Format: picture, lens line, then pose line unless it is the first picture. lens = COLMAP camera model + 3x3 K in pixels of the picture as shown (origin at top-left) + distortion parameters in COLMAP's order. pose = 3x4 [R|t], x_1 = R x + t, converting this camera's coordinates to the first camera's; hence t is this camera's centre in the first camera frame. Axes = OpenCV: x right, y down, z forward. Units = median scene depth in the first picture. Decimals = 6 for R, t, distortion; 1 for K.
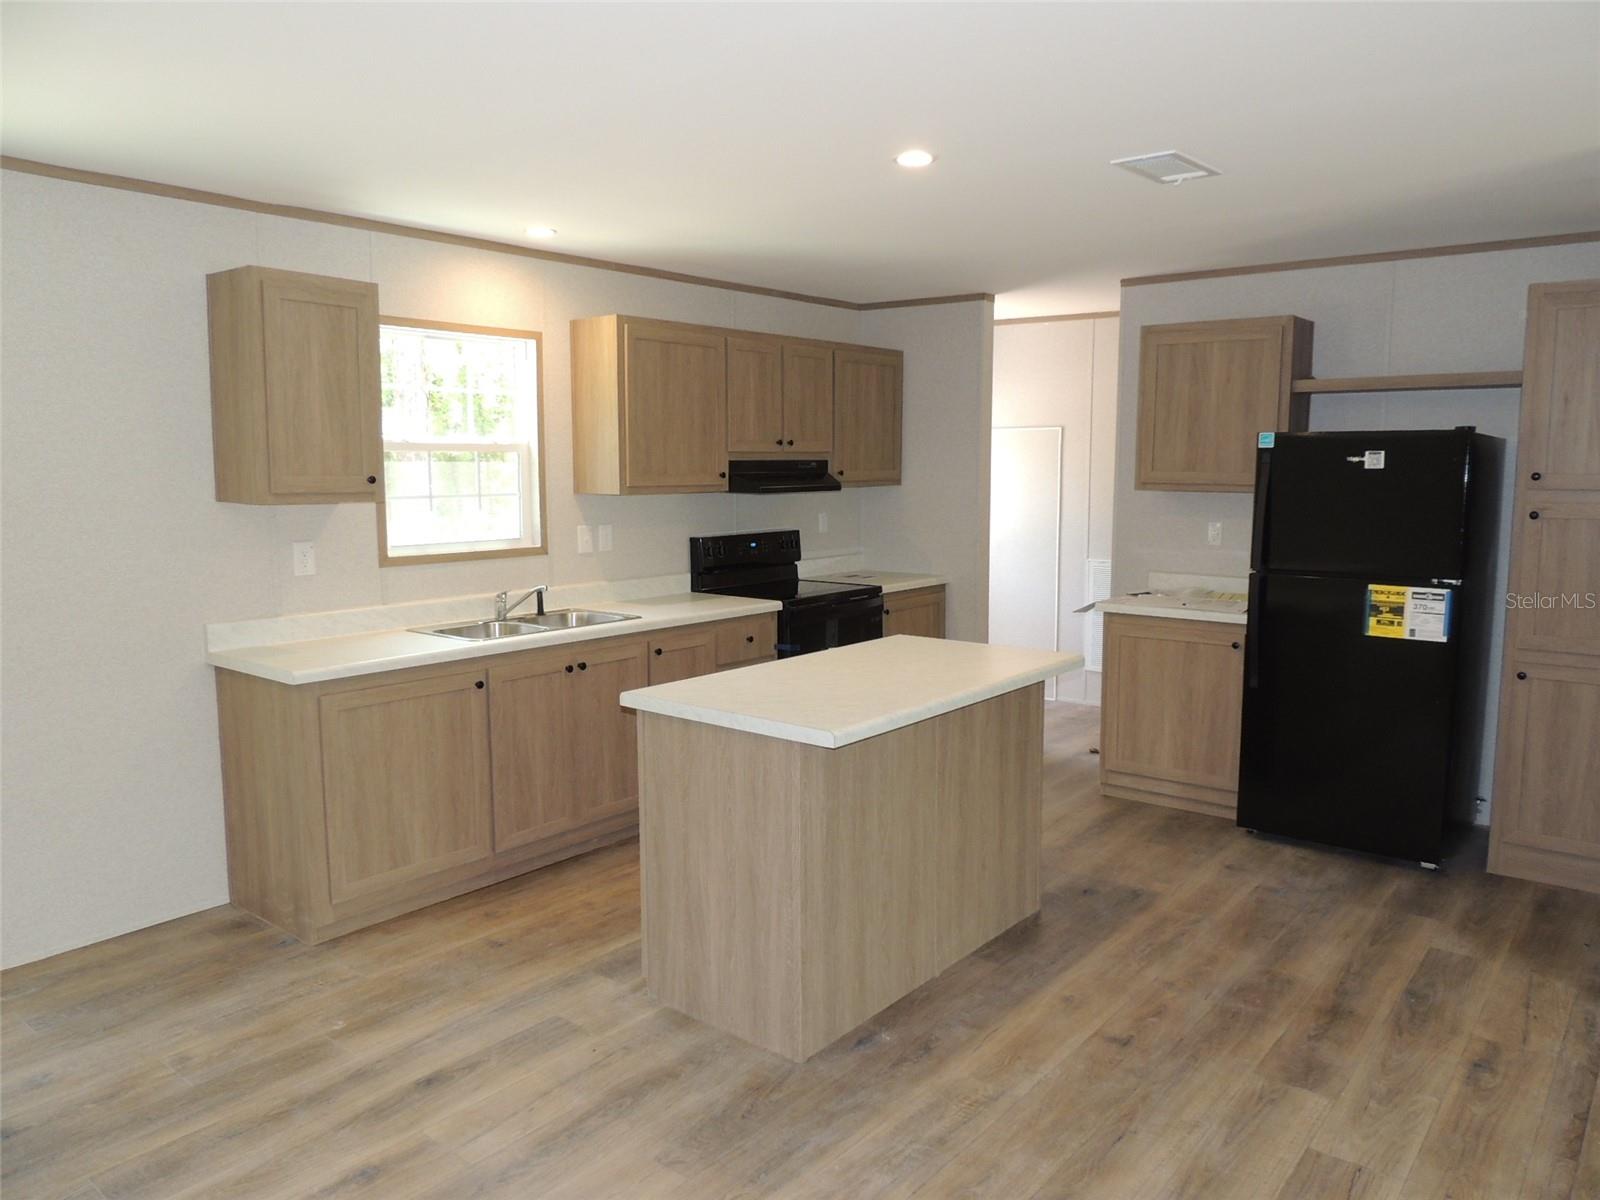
lens RADIAL K [[1137.8, 0, 811.5], [0, 1137.8, 596.6], [0, 0, 1]] dist [-0.025357, 0.006786]
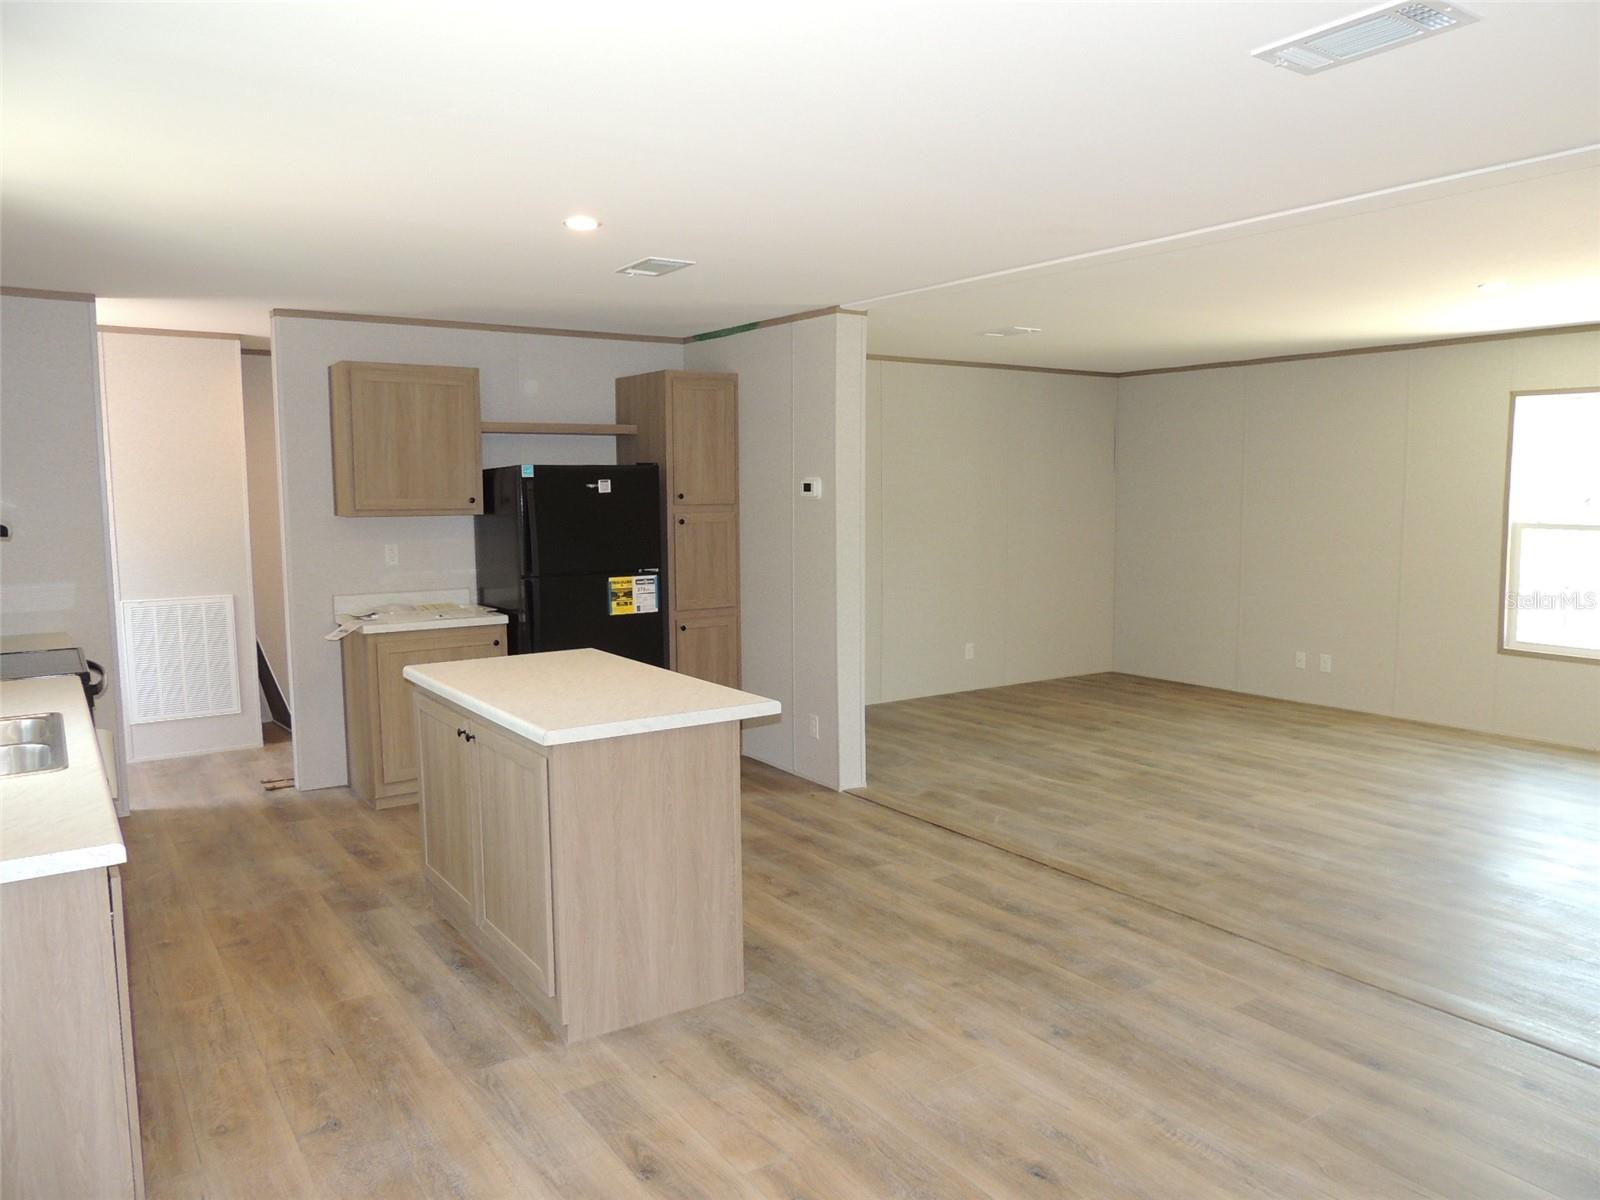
lens RADIAL K [[1137.8, 0, 800.8], [0, 1137.8, 602.7], [0, 0, 1]] dist [-0.025357, 0.006786]
pose [[0.289212, -0.100579, 0.951967, -0.745244], [0.121096, 0.990320, 0.067842, -0.046013], [-0.949575, 0.095659, 0.298592, 0.377103]]
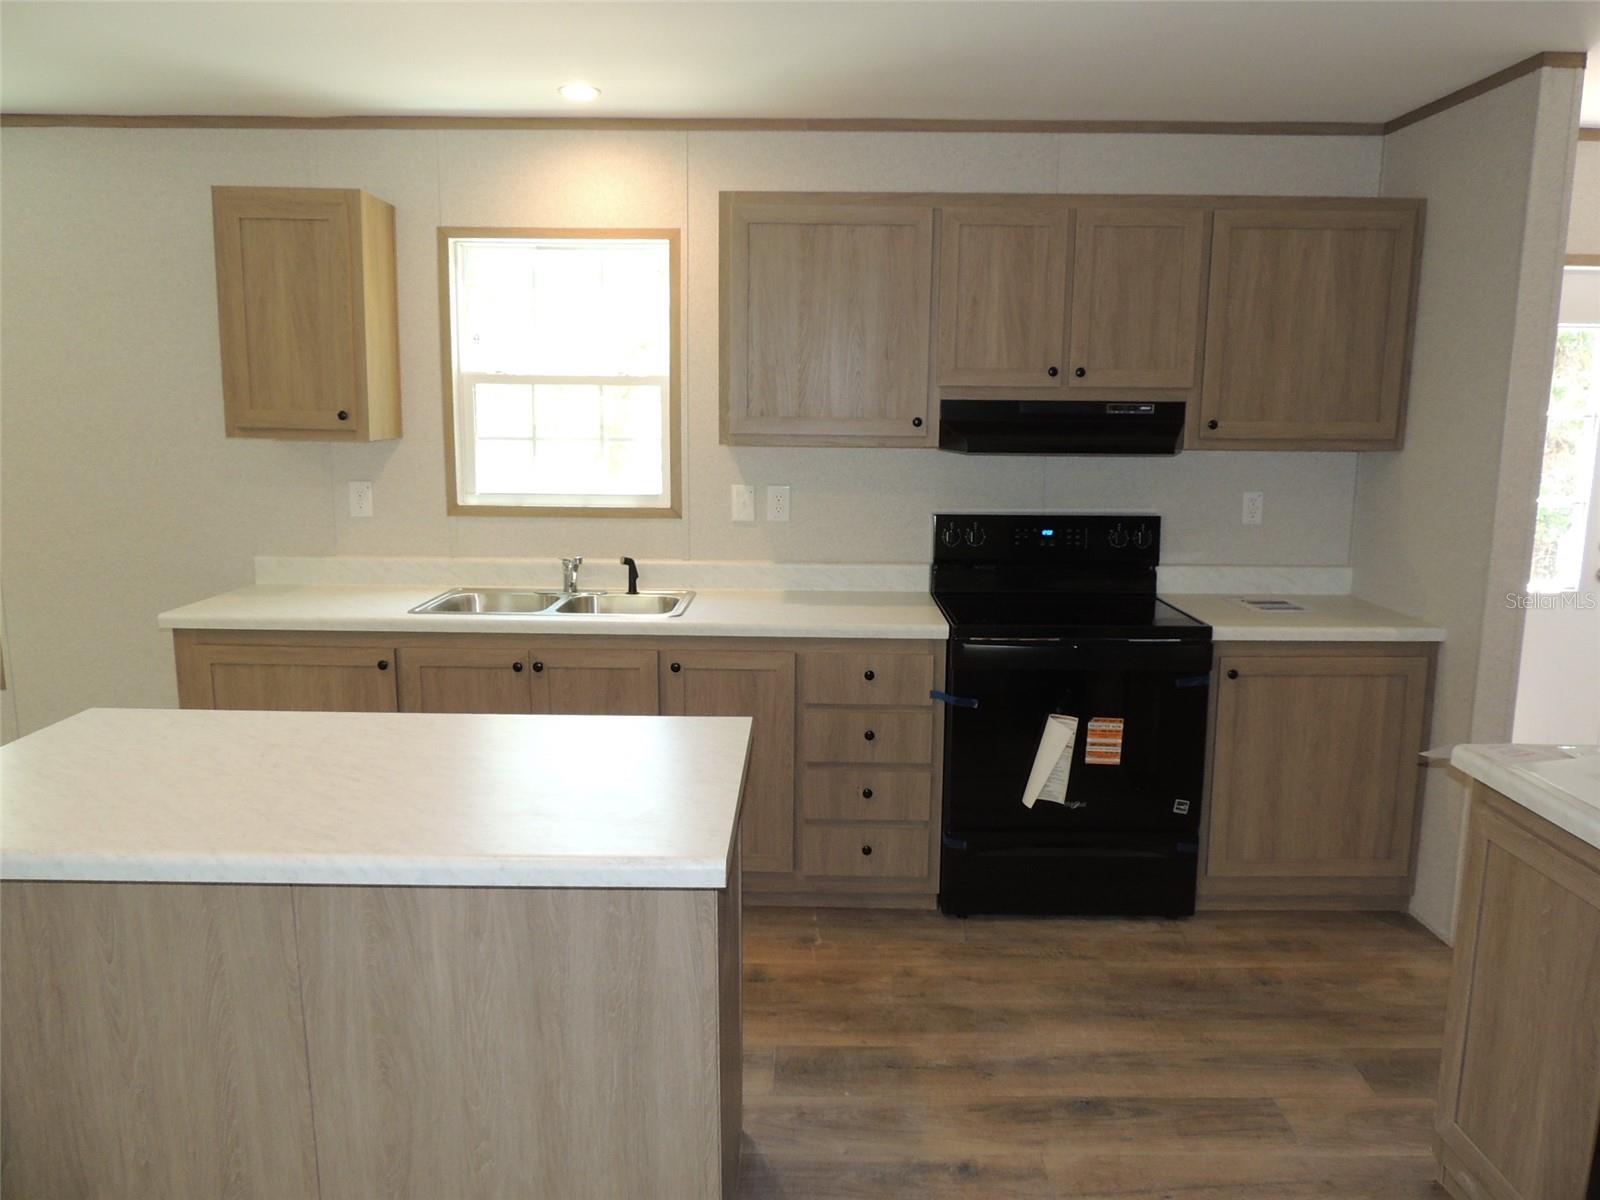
lens RADIAL K [[1137.8, 0, 812.4], [0, 1137.8, 601.1], [0, 0, 1]] dist [-0.025357, 0.006786]
pose [[0.627445, 0.139755, -0.766017, 0.502460], [-0.102711, 0.990020, 0.096493, -0.076552], [0.771857, 0.018134, 0.635537, 0.669560]]
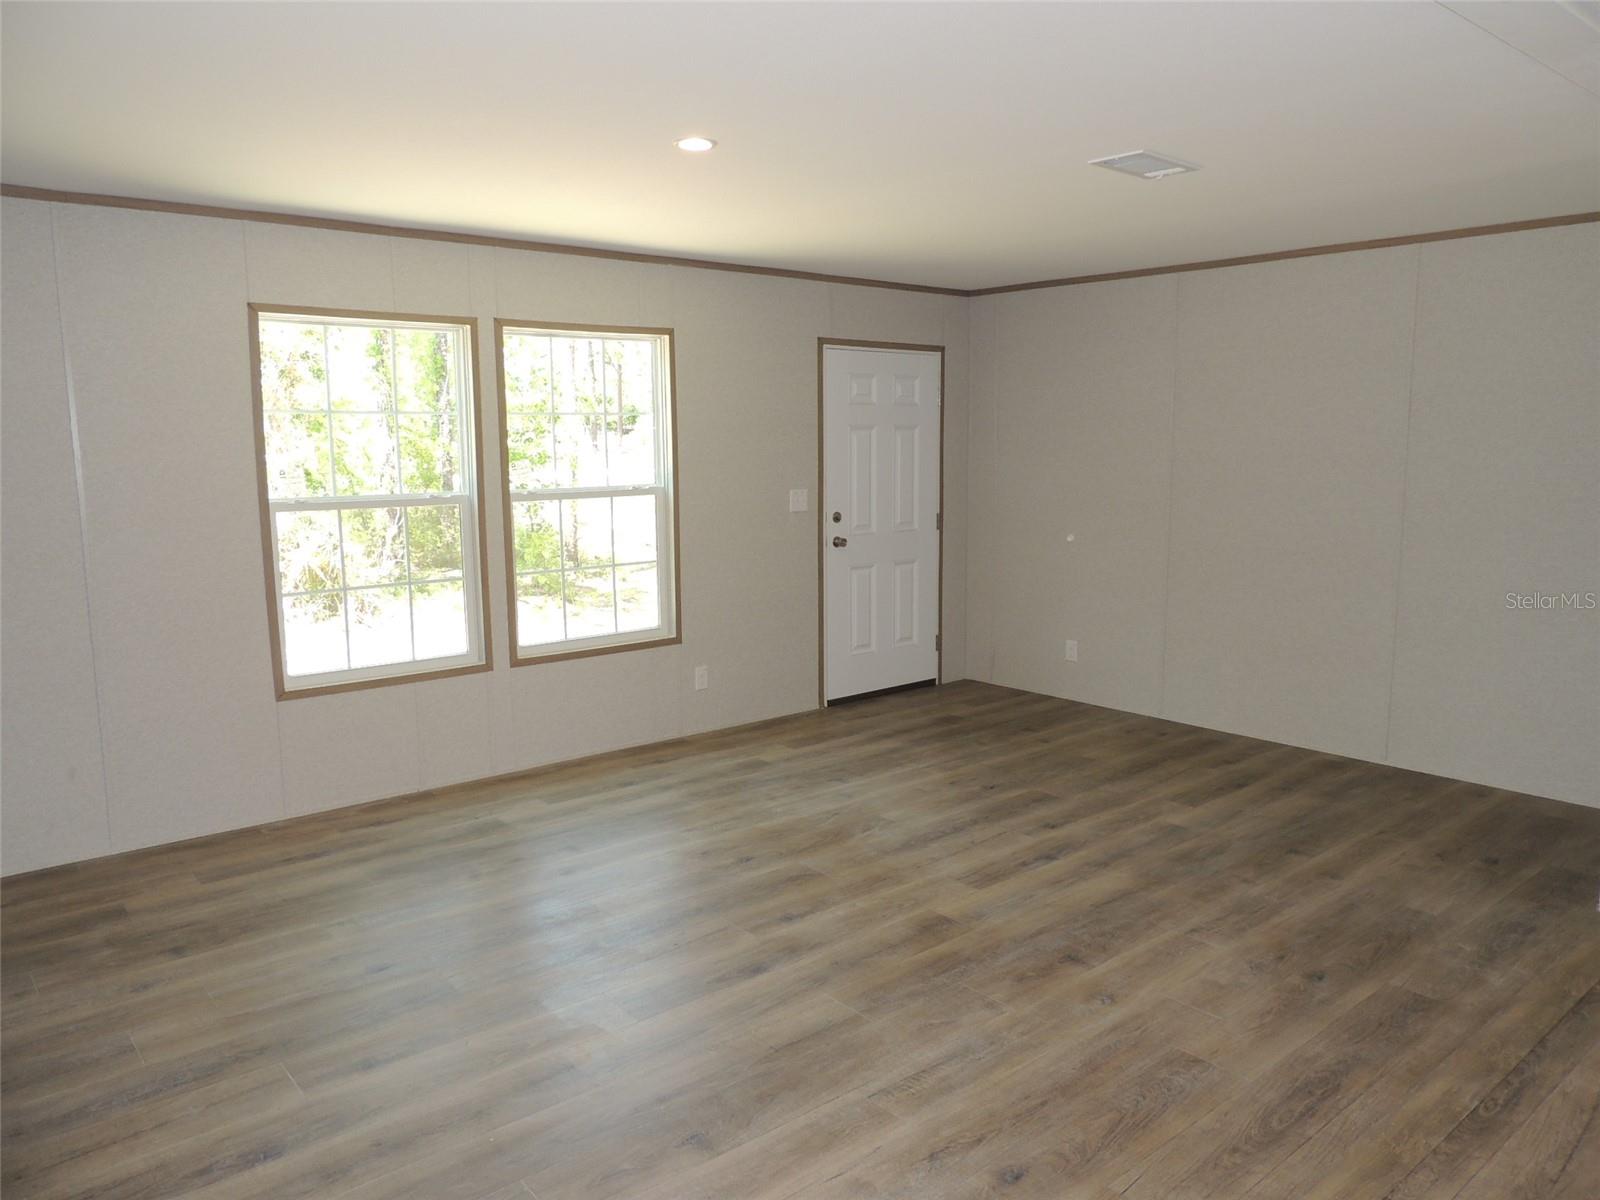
lens RADIAL K [[1137.8, 0, 811.1], [0, 1137.8, 605.8], [0, 0, 1]] dist [-0.025357, 0.006786]
pose [[-0.982398, -0.019639, 0.185766, 0.377369], [0.029805, 0.965238, 0.259667, -0.097711], [-0.184408, 0.260633, -0.947662, 0.827338]]
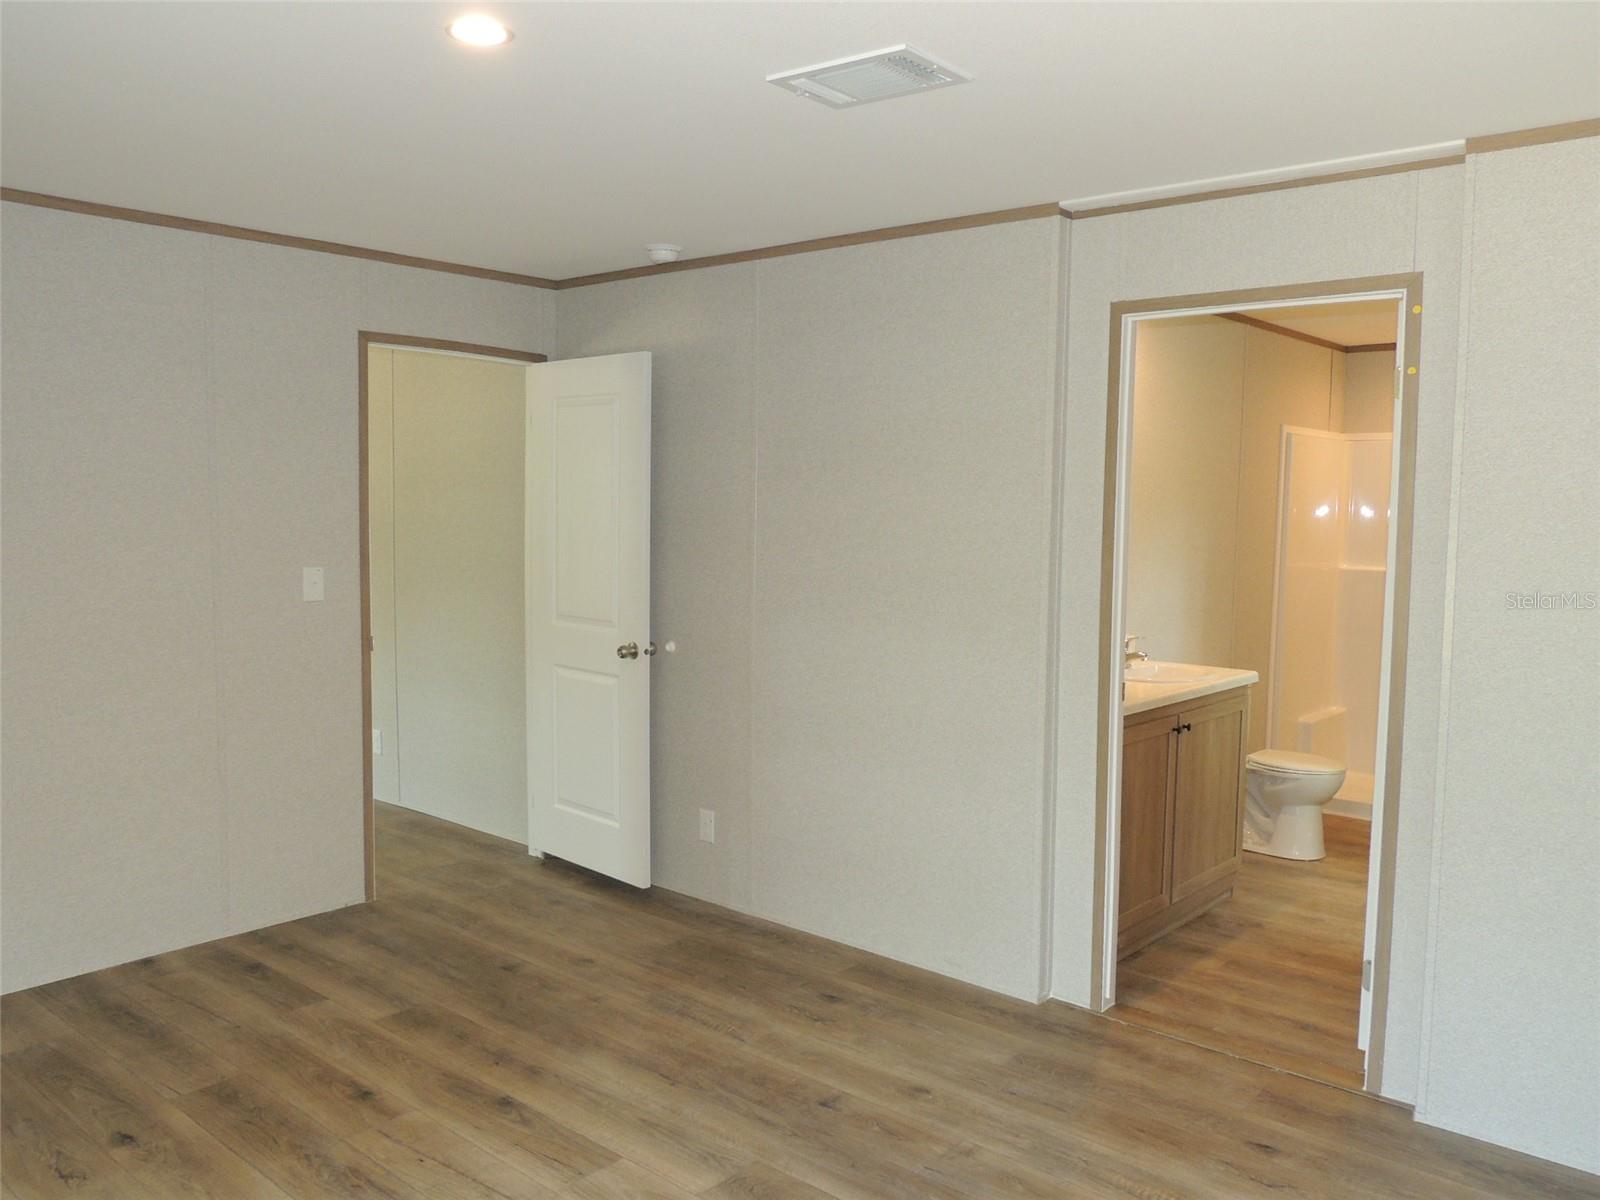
lens RADIAL K [[1292.6, 0, 794.7], [0, 1292.6, 587.8], [0, 0, 1]] dist [-0.014724, 0.016272]
pose [[-0.055984, 0.071239, -0.995887, 1.288660], [-0.127189, 0.988816, 0.077884, -0.039254], [0.990297, 0.131026, -0.046297, 0.325145]]
